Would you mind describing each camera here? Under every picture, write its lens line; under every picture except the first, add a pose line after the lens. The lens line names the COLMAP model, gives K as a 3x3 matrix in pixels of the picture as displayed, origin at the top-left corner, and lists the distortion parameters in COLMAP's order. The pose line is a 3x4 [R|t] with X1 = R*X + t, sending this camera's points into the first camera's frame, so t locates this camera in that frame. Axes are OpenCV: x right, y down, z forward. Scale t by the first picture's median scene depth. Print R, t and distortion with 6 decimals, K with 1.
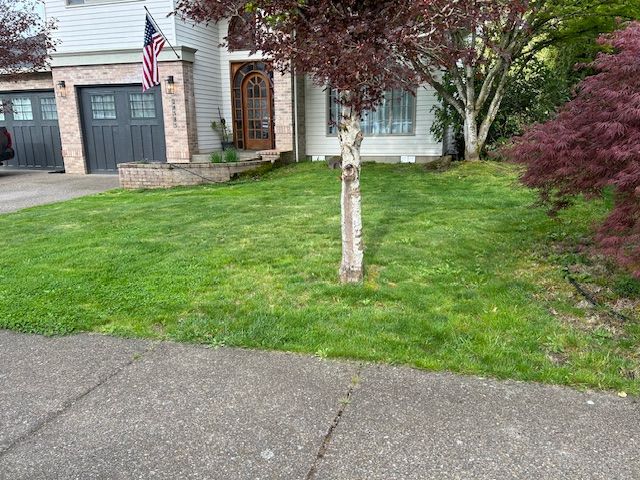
lens RADIAL K [[475.2, 0, 320.0], [0, 475.2, 240.0], [0, 0, 1]] dist [0.098427, -0.145849]
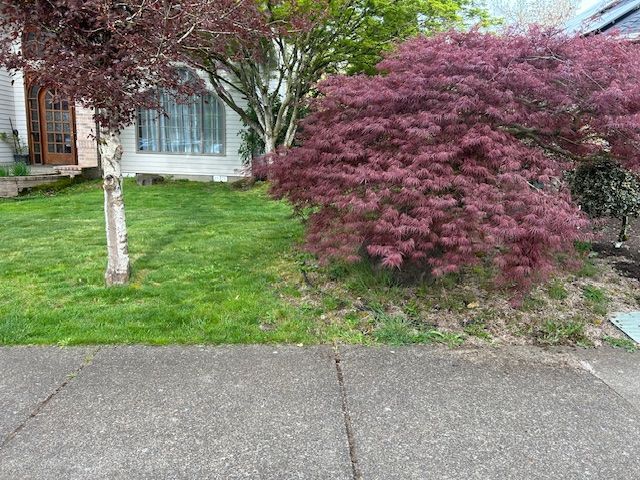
lens RADIAL K [[474.1, 0, 320.0], [0, 474.1, 240.0], [0, 0, 1]] dist [0.045350, -0.050172]
pose [[0.942770, -0.020591, 0.332808, 0.117913], [0.035201, 0.998660, -0.037928, 0.038040], [-0.331581, 0.047472, 0.942232, -0.145263]]
